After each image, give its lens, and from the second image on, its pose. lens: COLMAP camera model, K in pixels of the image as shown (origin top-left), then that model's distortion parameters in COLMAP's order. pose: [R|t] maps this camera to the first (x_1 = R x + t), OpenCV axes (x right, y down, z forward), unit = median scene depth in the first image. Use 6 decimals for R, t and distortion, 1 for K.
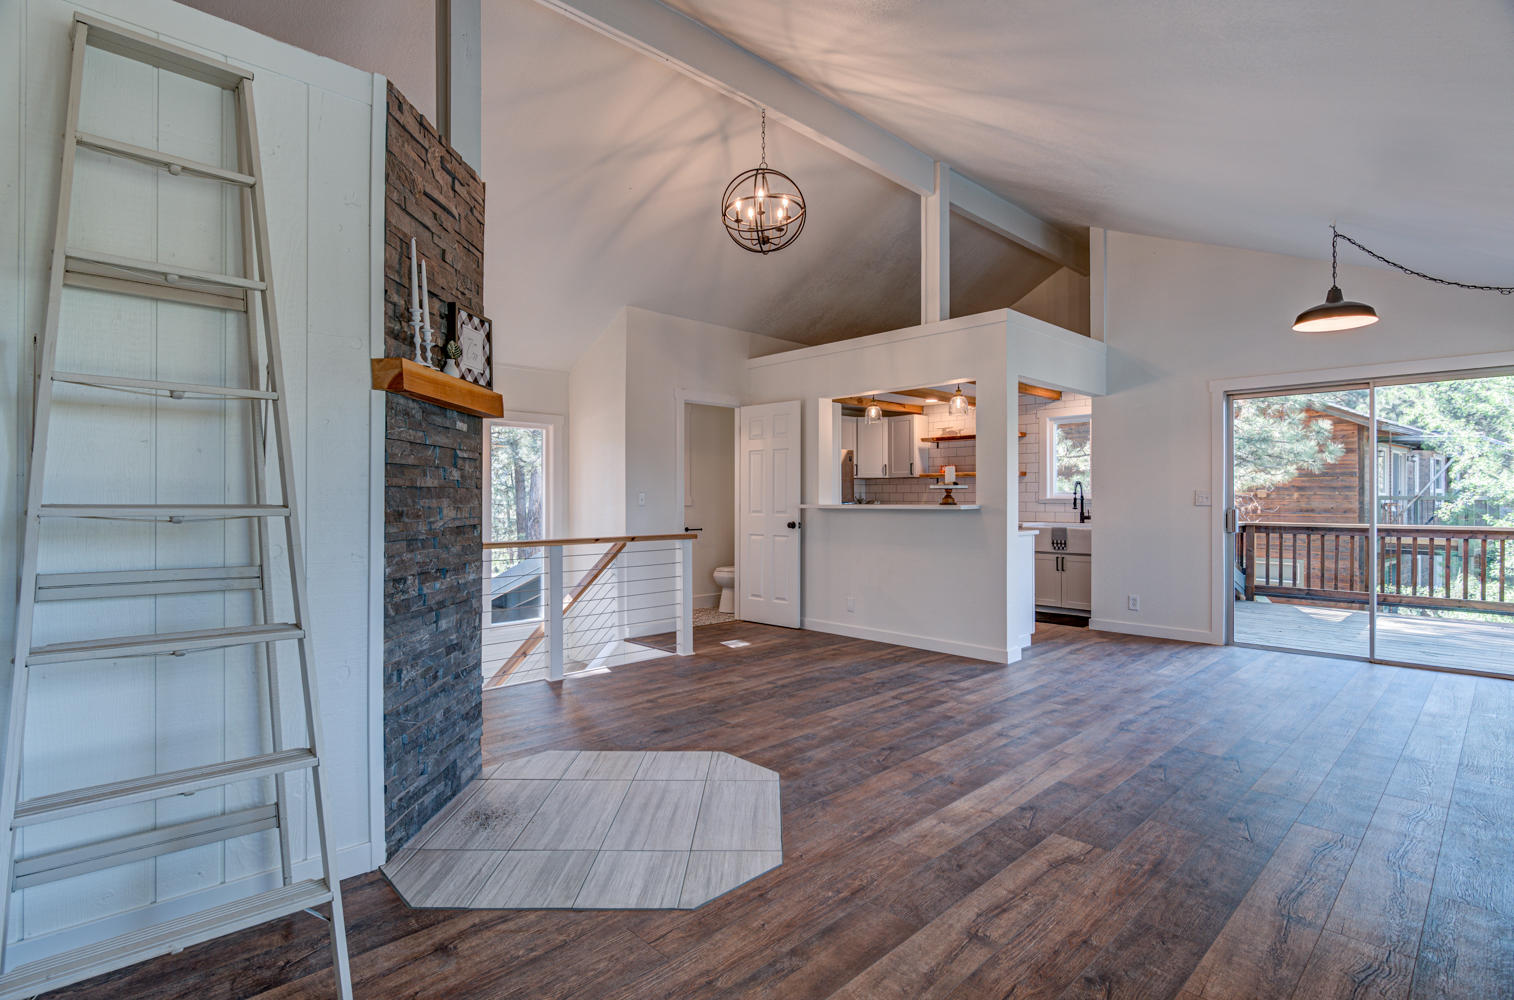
lens RADIAL K [[732.4, 0, 757.0], [0, 732.4, 500.0], [0, 0, 1]] dist [-0.002437, -0.000454]
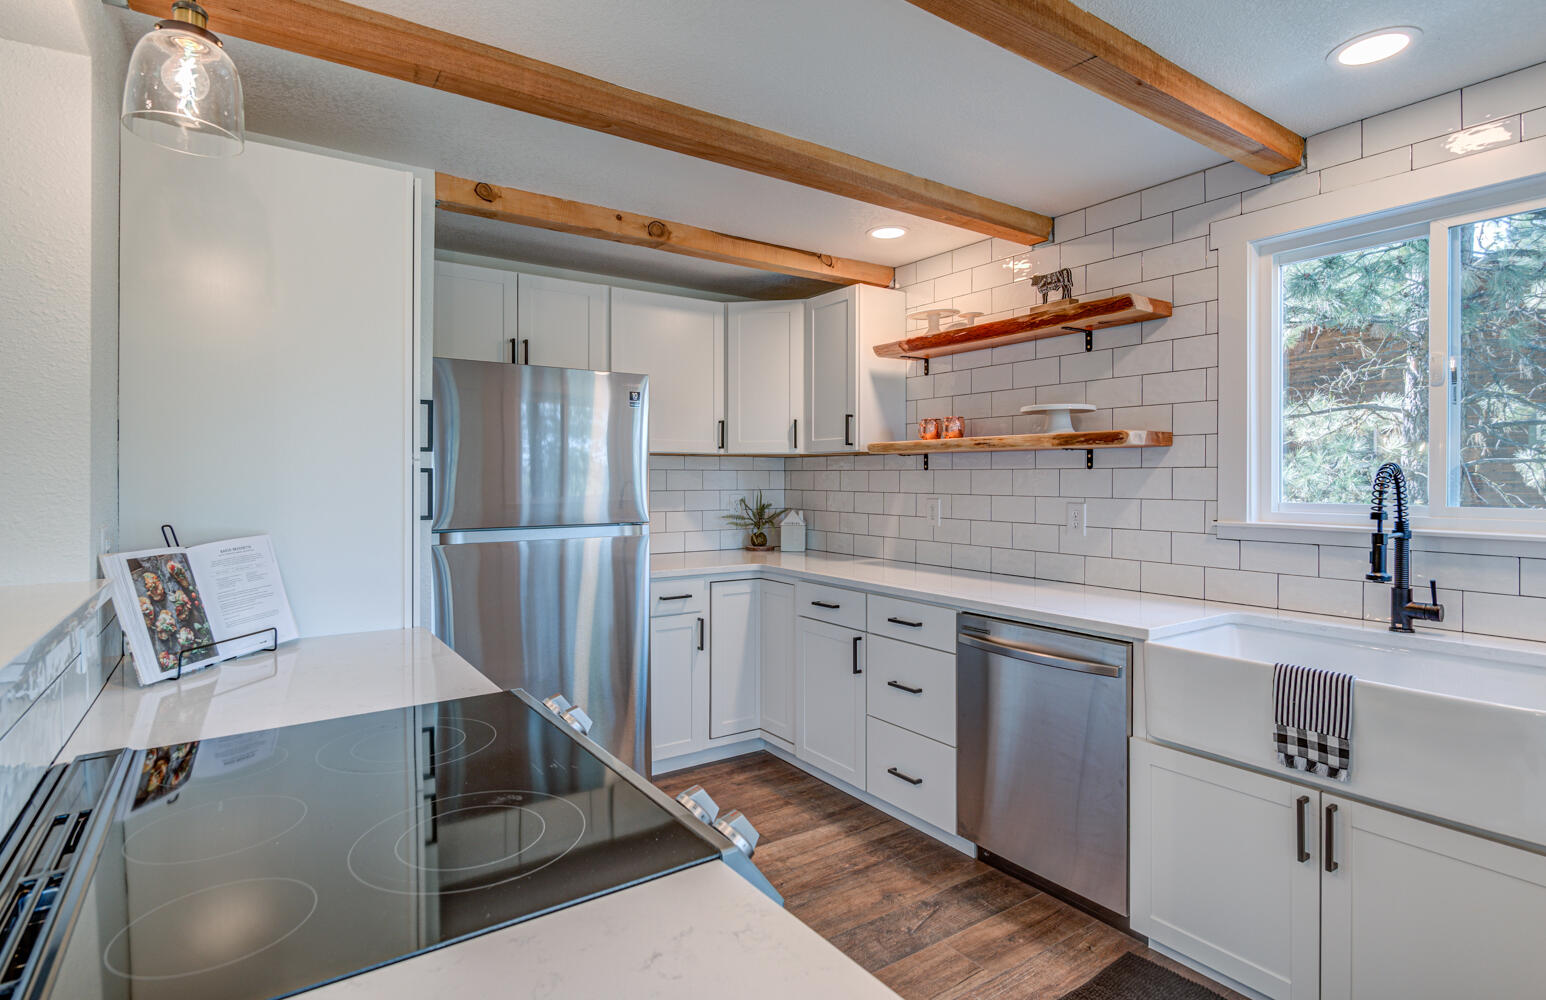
lens RADIAL K [[776.9, 0, 765.9], [0, 776.9, 478.5], [0, 0, 1]] dist [-0.007097, -0.000654]
pose [[0.986406, 0.003417, -0.164288, 0.627911], [-0.003888, 0.999989, -0.002548, -0.044441], [0.164278, 0.003152, 0.986409, 1.617523]]
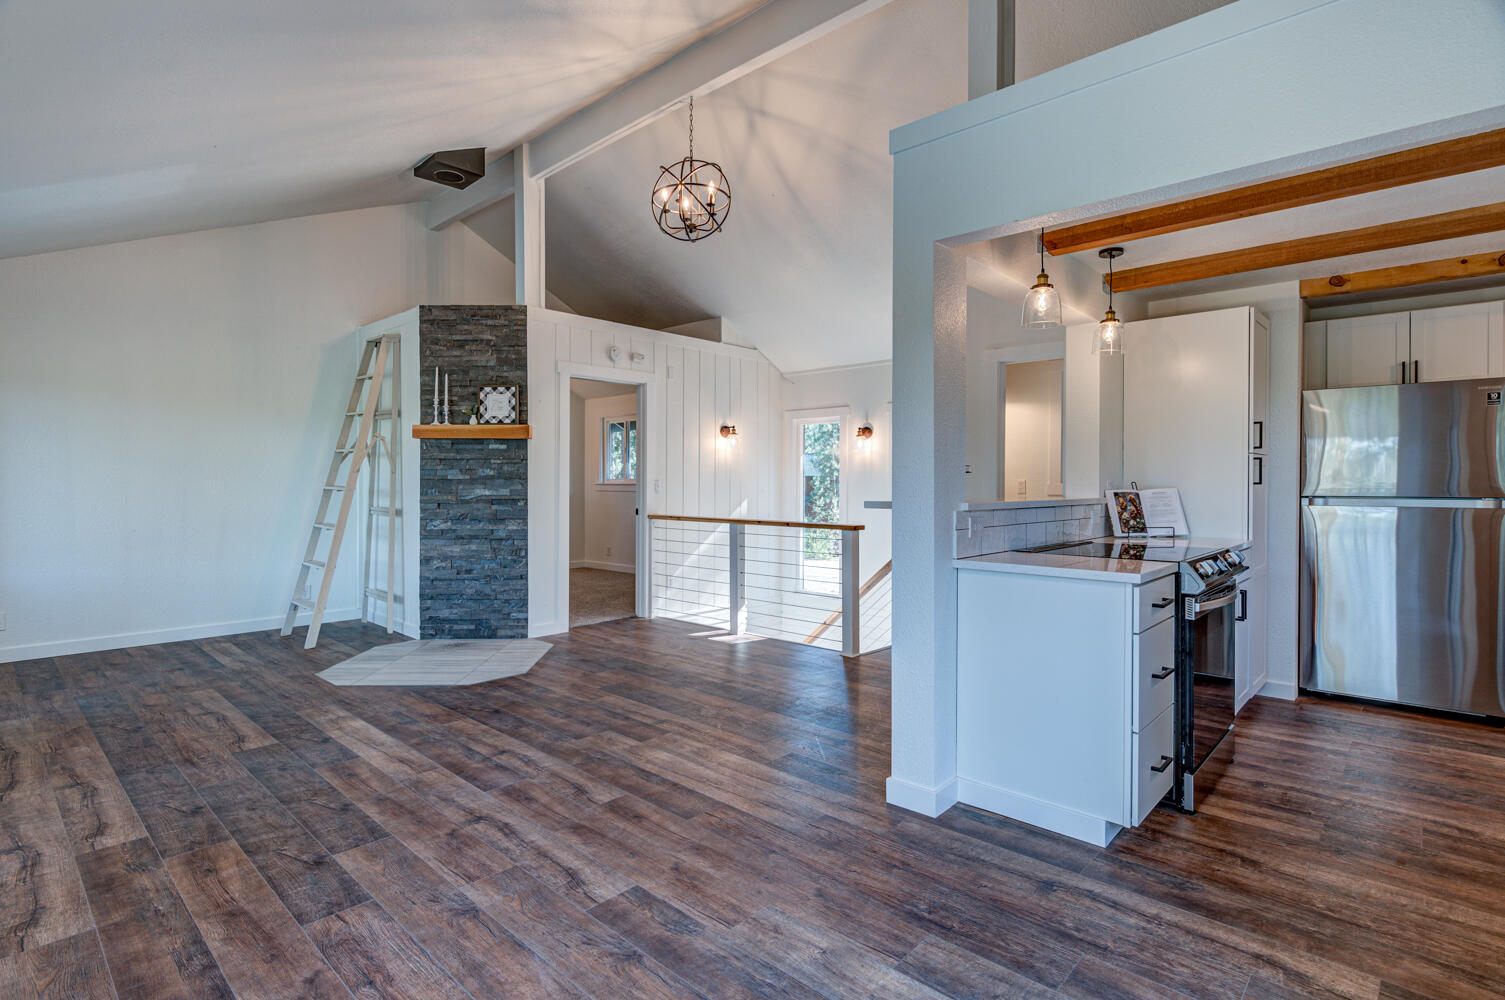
lens RADIAL K [[740.8, 0, 748.6], [0, 740.8, 485.1], [0, 0, 1]] dist [-0.004490, 0.000076]
pose [[0.055551, 0.006517, -0.998435, 1.348450], [-0.004510, 0.999970, 0.006276, -0.013968], [0.998446, 0.004154, 0.055579, 1.343107]]
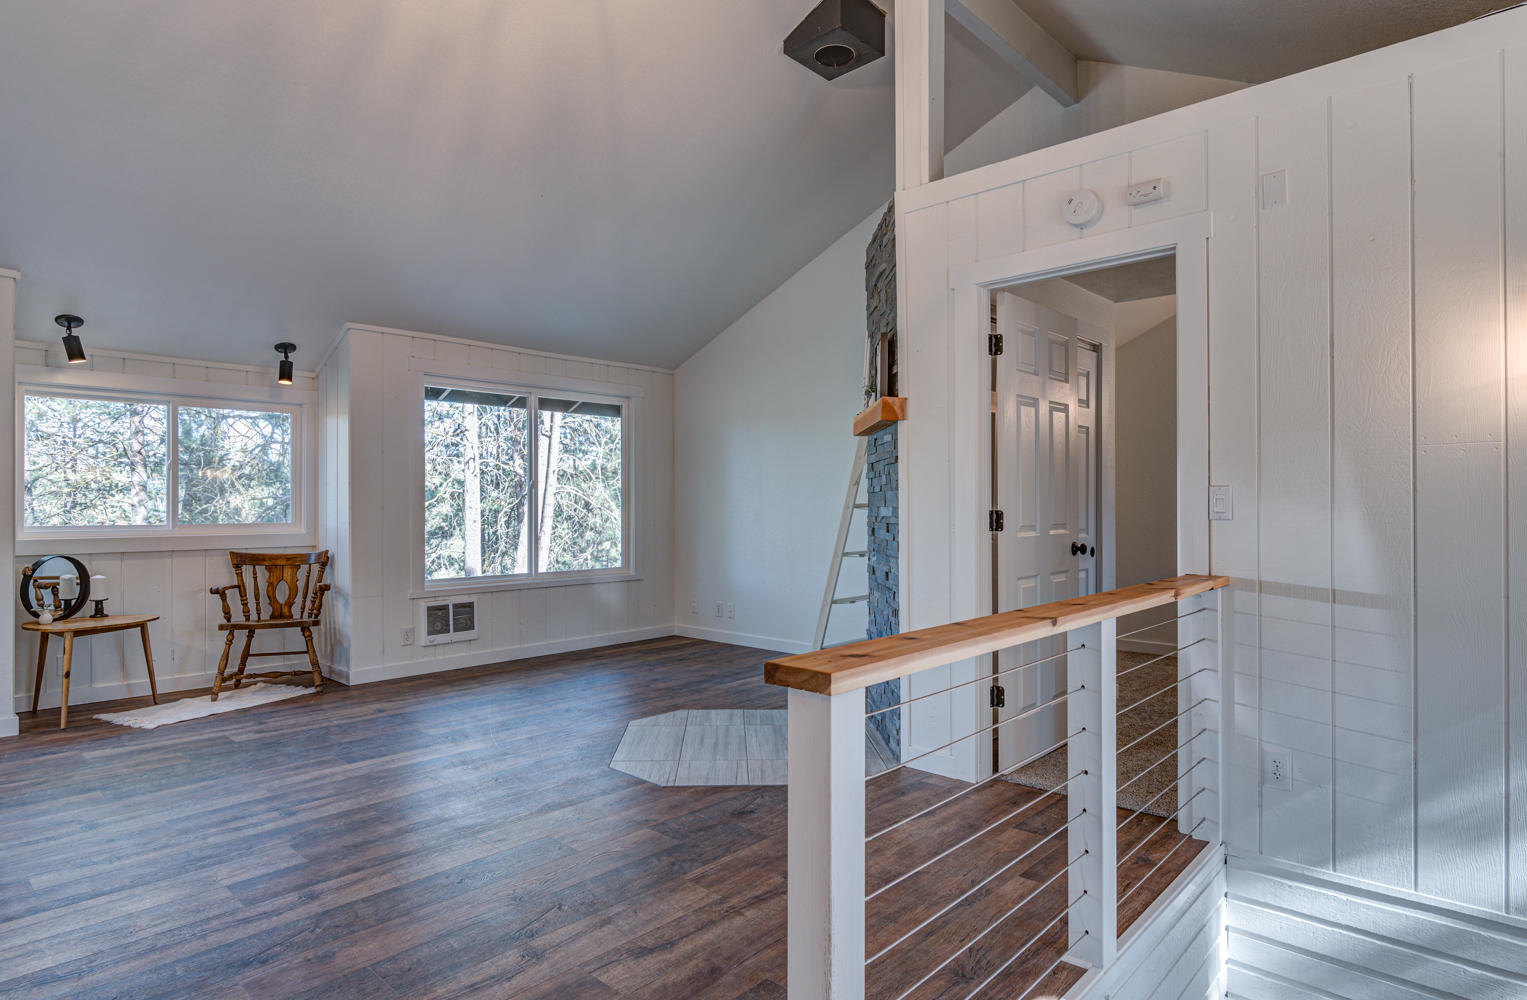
lens RADIAL K [[841.5, 0, 760.2], [0, 841.5, 502.4], [0, 0, 1]] dist [-0.004482, -0.001030]
pose [[-0.998522, 0.001131, -0.054330, -0.109701], [0.001291, 0.999995, -0.002908, 0.004982], [0.054326, -0.002973, -0.998519, 2.030402]]
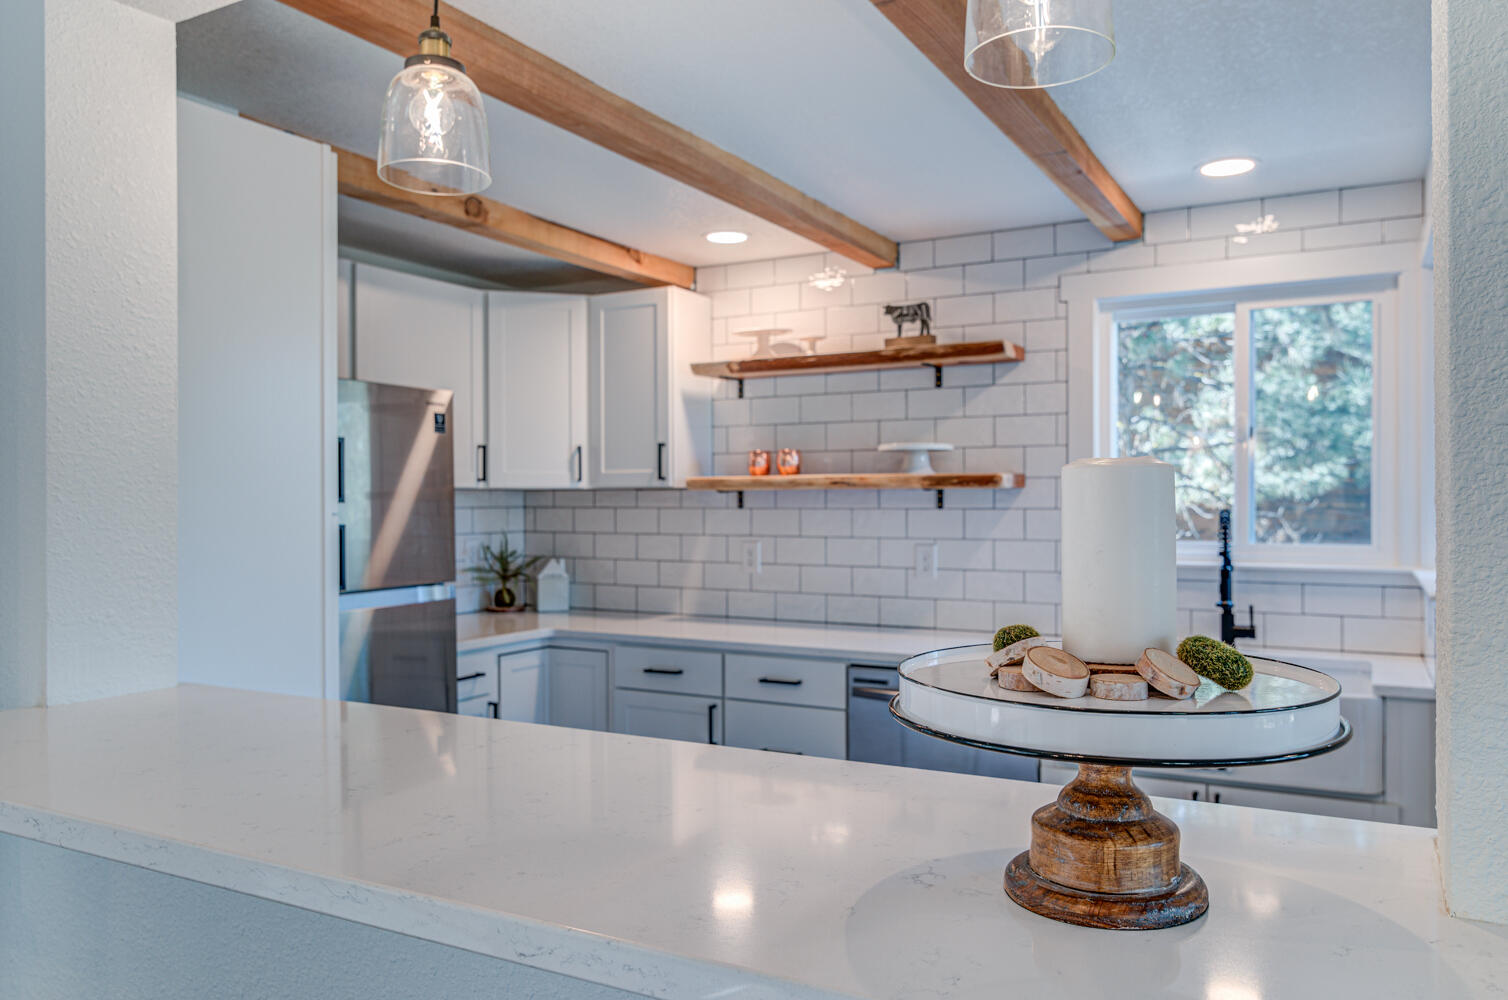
lens RADIAL K [[1105.3, 0, 771.0], [0, 1105.3, 500.2], [0, 0, 1]] dist [0.003167, 0.000720]
pose [[0.953056, -0.002120, 0.302788, 0.304213], [0.003107, 0.999991, -0.002777, -0.065645], [-0.302779, 0.003588, 0.953054, 1.444787]]
